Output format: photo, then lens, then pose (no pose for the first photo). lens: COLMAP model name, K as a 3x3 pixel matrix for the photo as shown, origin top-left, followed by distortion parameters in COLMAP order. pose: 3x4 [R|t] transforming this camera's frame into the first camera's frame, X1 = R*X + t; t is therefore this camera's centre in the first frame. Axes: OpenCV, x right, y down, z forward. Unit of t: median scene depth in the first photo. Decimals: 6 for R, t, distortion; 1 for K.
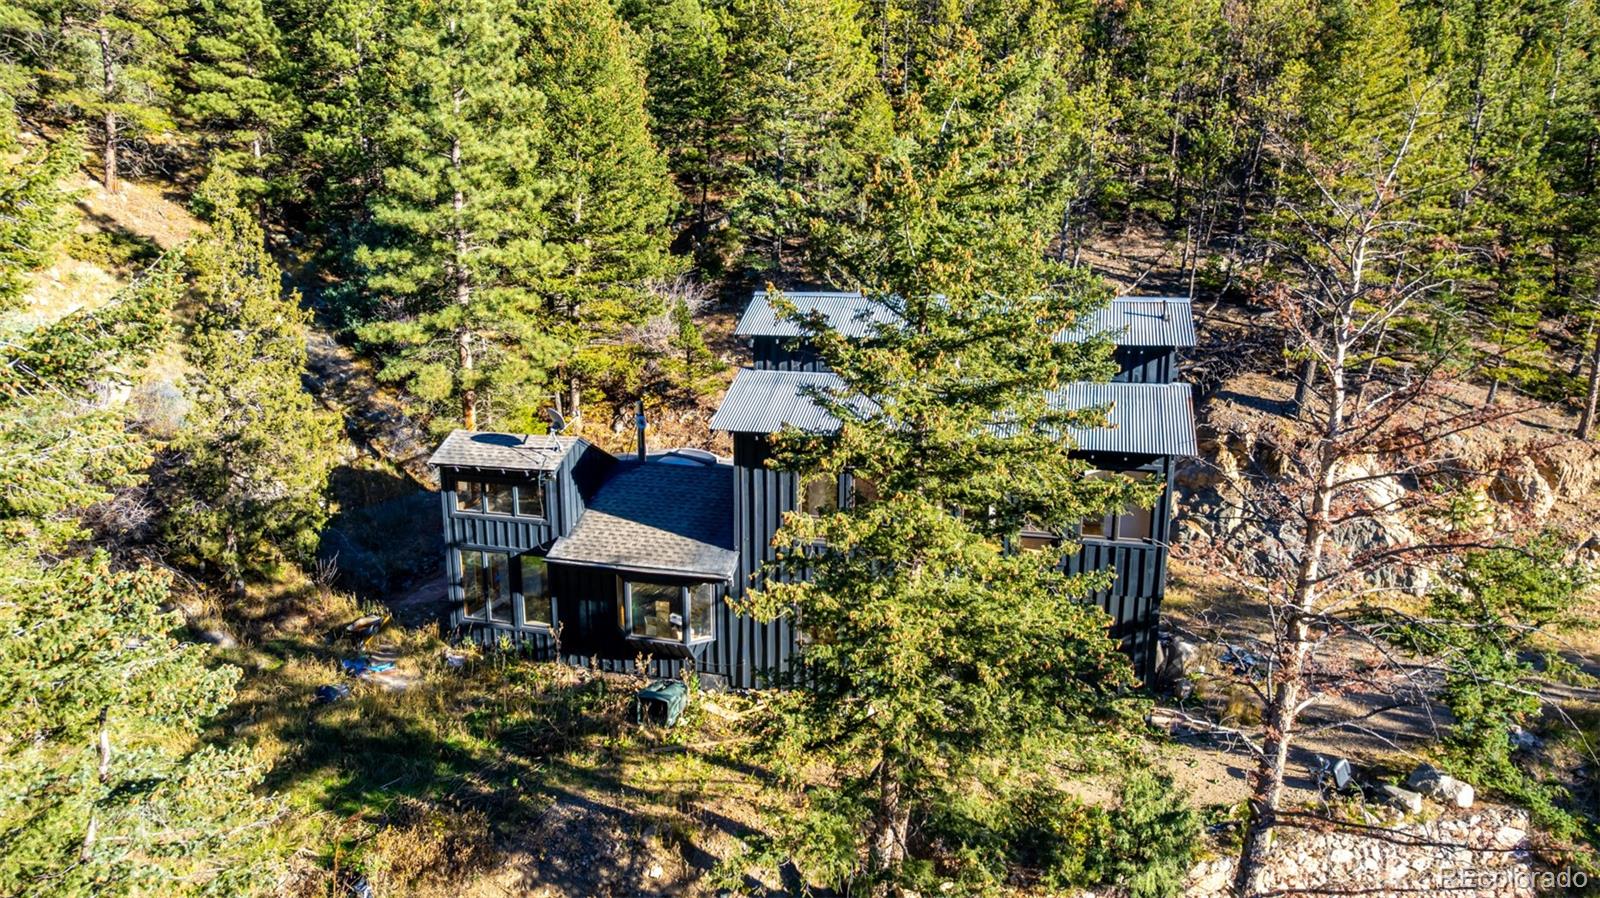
lens RADIAL K [[1010.9, 0, 800.1], [0, 1010.9, 448.9], [0, 0, 1]] dist [-0.040361, 0.030740]
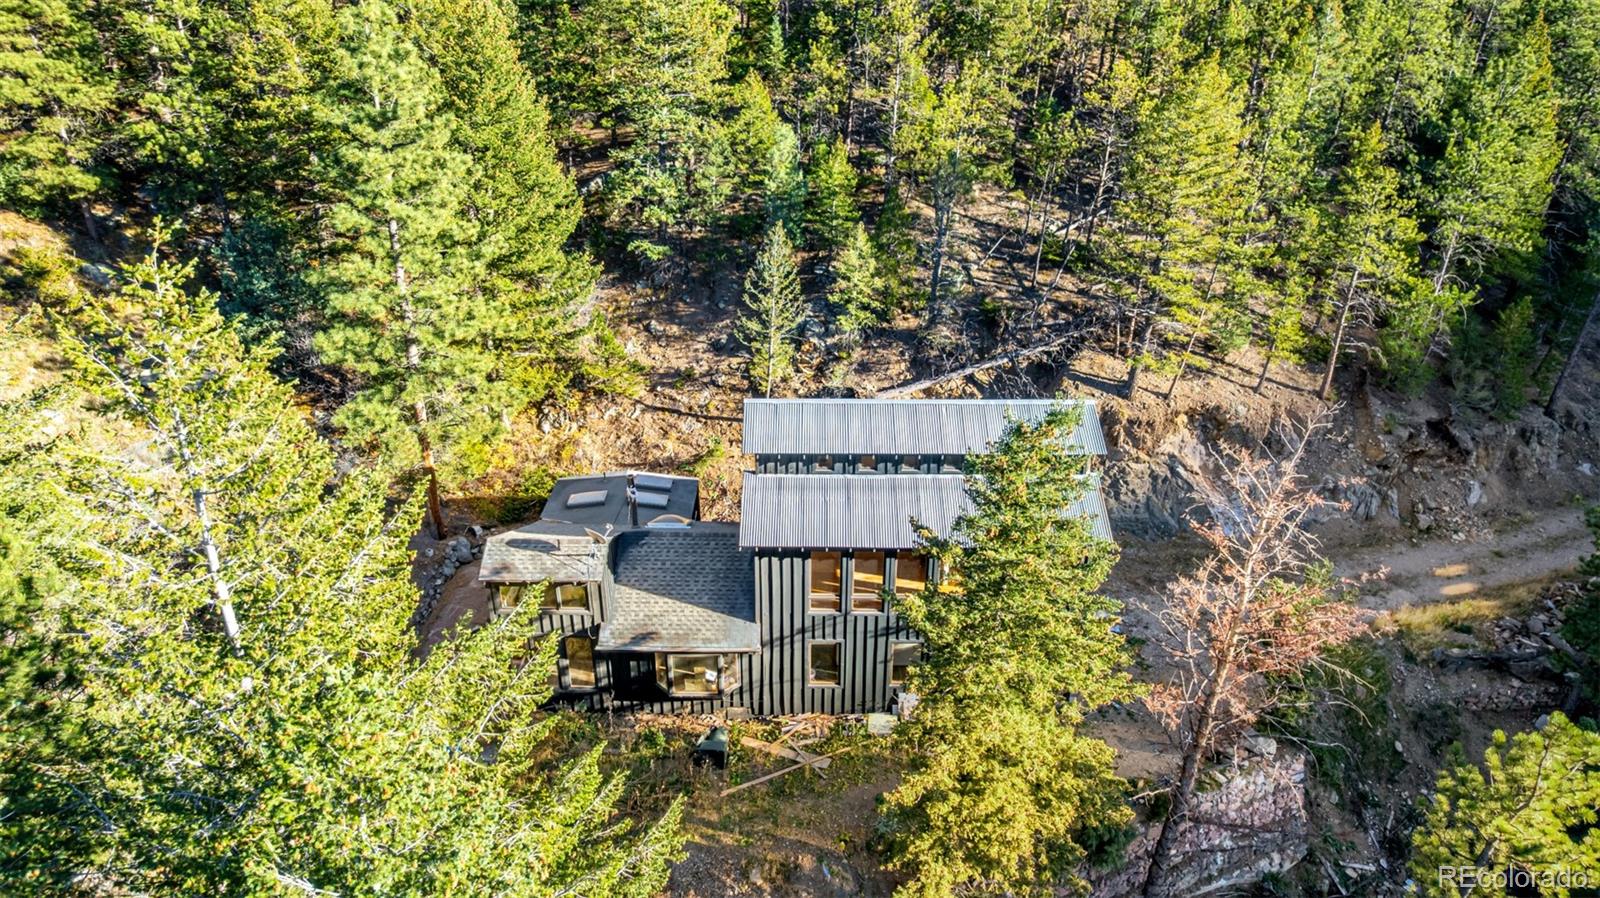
lens RADIAL K [[1010.9, 0, 807.7], [0, 1010.9, 450.7], [0, 0, 1]] dist [-0.040361, 0.030740]
pose [[0.966668, -0.108211, 0.232043, -0.196454], [0.051031, 0.969543, 0.239546, -0.291301], [-0.250898, -0.219720, 0.942748, -0.106012]]
